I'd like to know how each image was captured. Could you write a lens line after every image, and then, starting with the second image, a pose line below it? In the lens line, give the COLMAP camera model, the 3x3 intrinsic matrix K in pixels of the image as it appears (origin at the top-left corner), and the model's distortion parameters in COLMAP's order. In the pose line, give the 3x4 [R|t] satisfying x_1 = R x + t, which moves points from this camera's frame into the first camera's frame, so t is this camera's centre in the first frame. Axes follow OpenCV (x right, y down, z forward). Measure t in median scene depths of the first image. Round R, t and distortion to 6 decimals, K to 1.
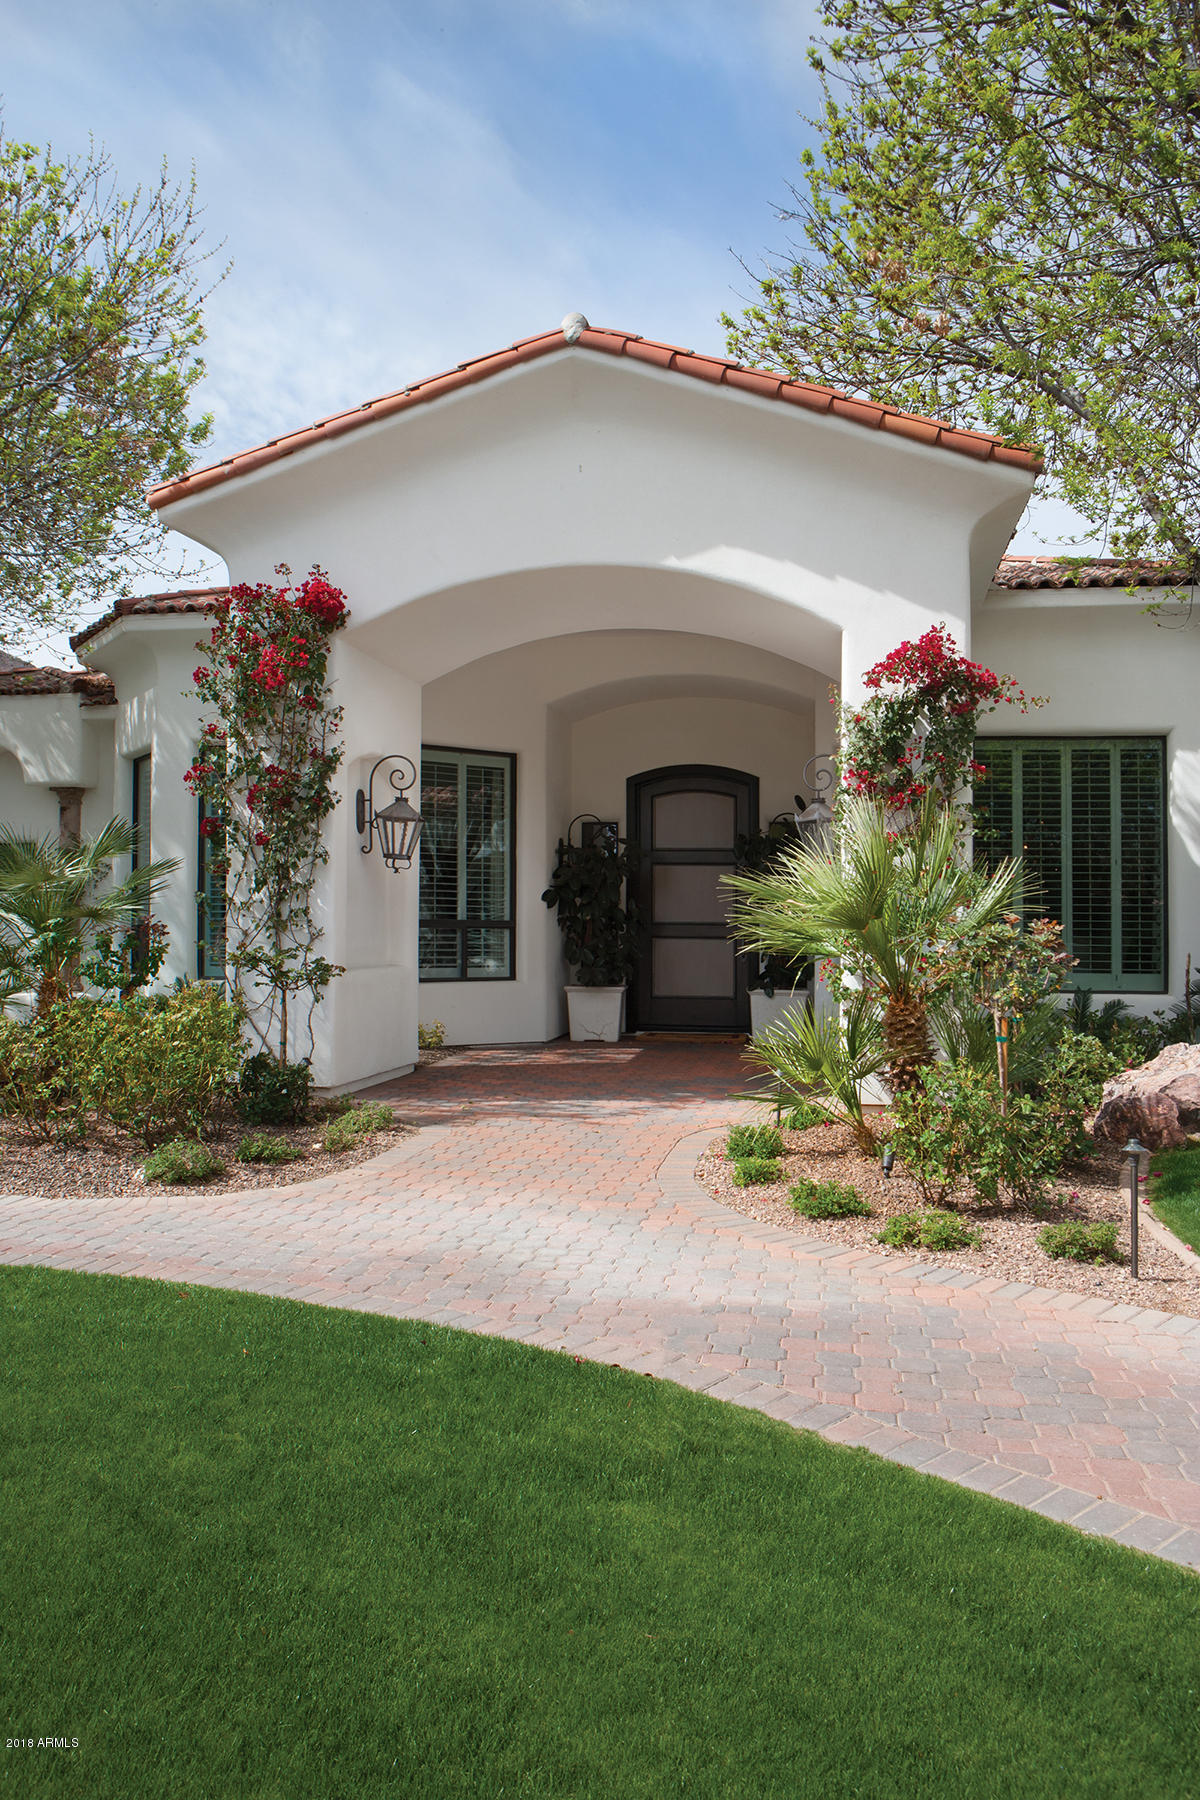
lens RADIAL K [[1191.0, 0, 601.5], [0, 1191.0, 935.4], [0, 0, 1]] dist [-0.059766, -0.000218]
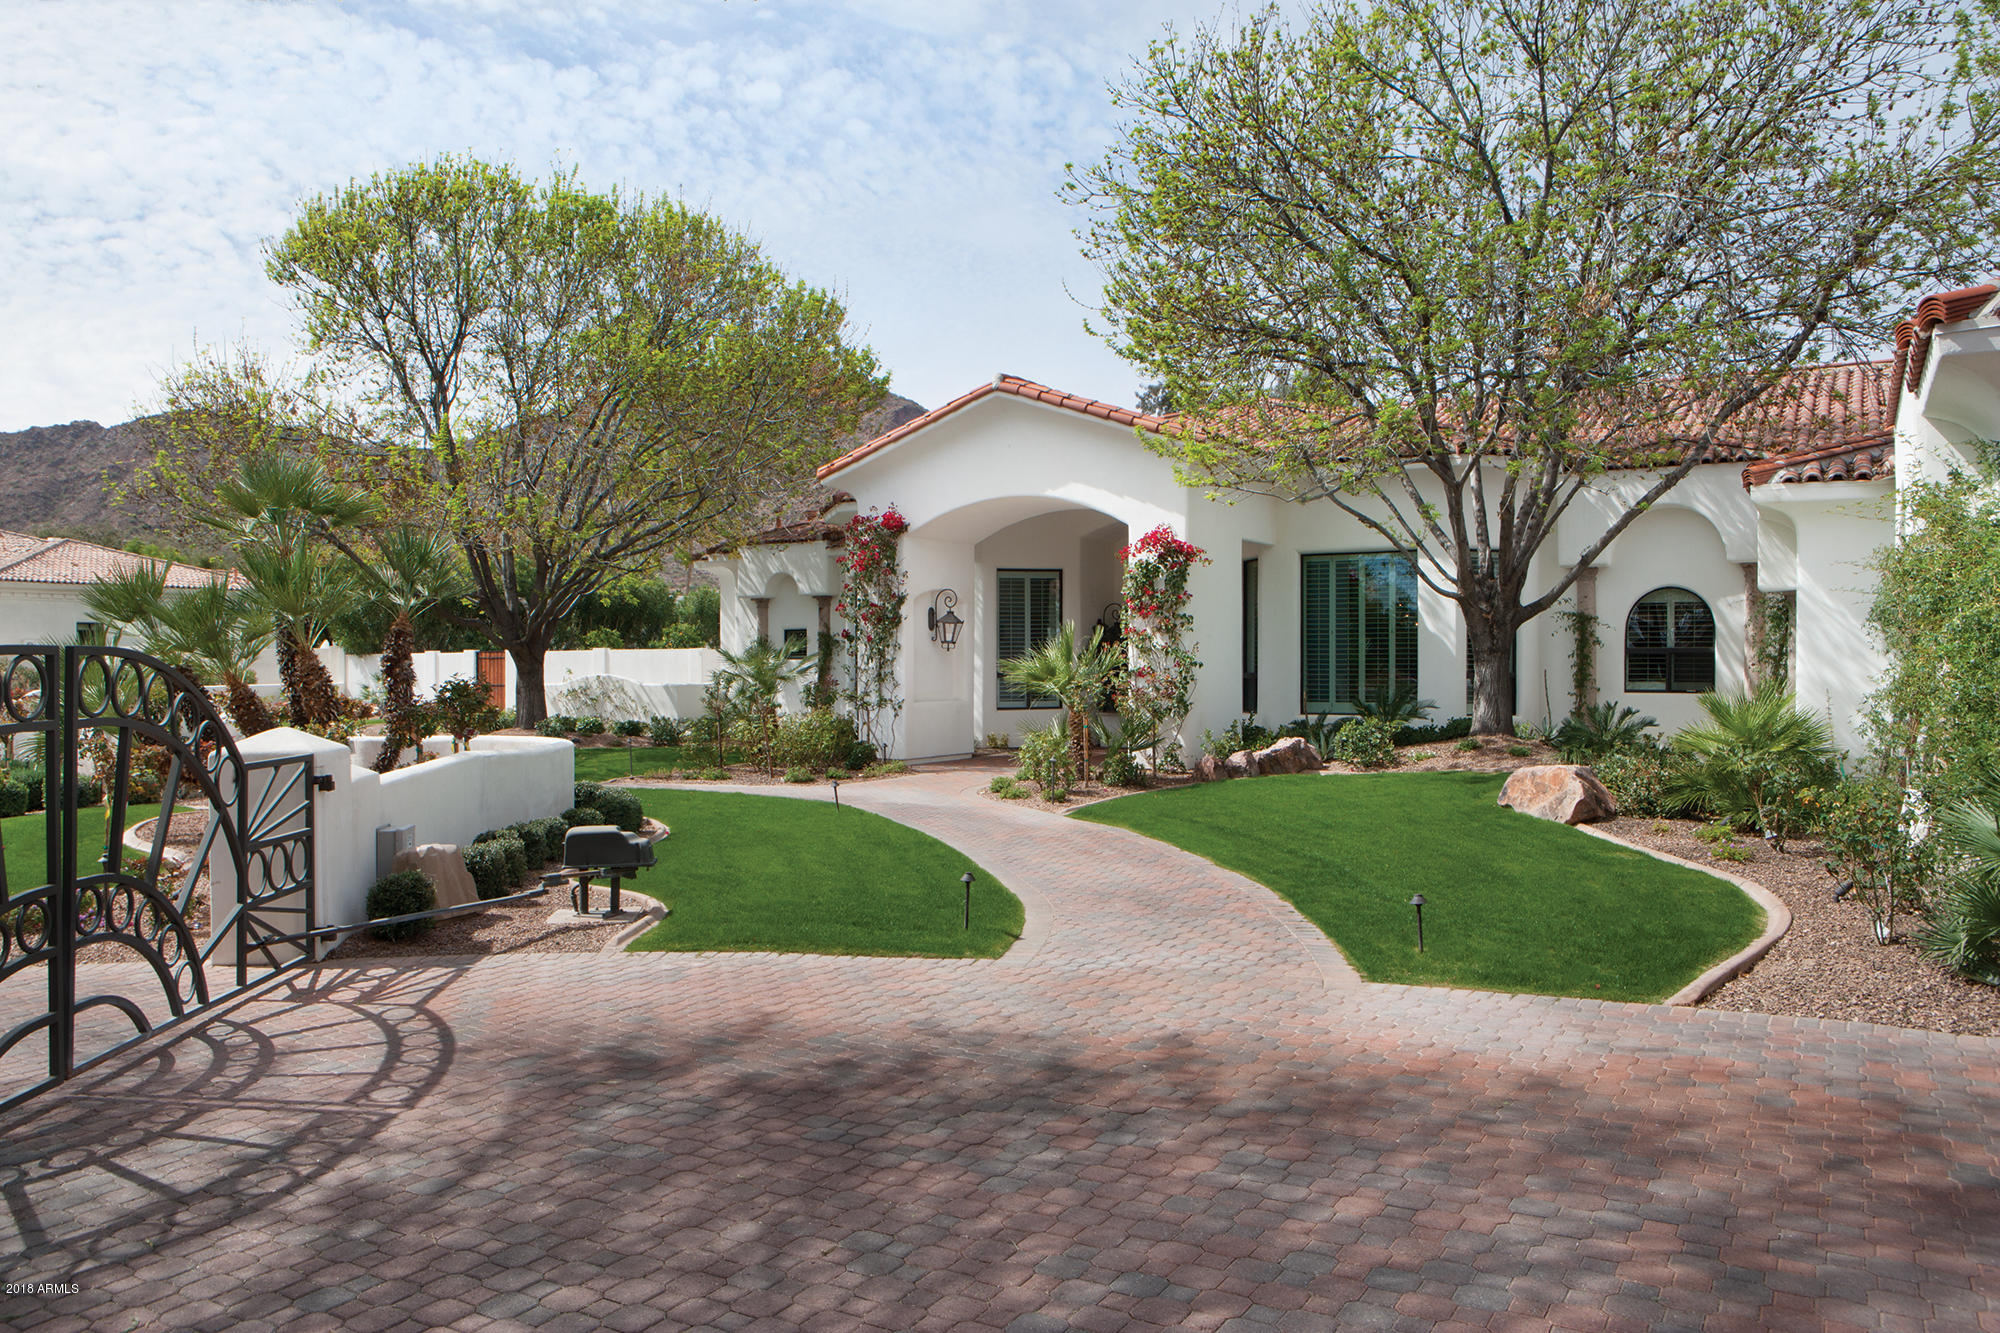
lens RADIAL K [[1323.3, 0, 1000.0], [0, 1323.3, 666.5], [0, 0, 1]] dist [-0.059766, -0.000218]
pose [[0.924115, -0.012414, -0.381912, 0.783452], [0.010596, 0.999920, -0.006865, -0.013501], [0.381967, 0.002297, 0.924173, -1.014914]]
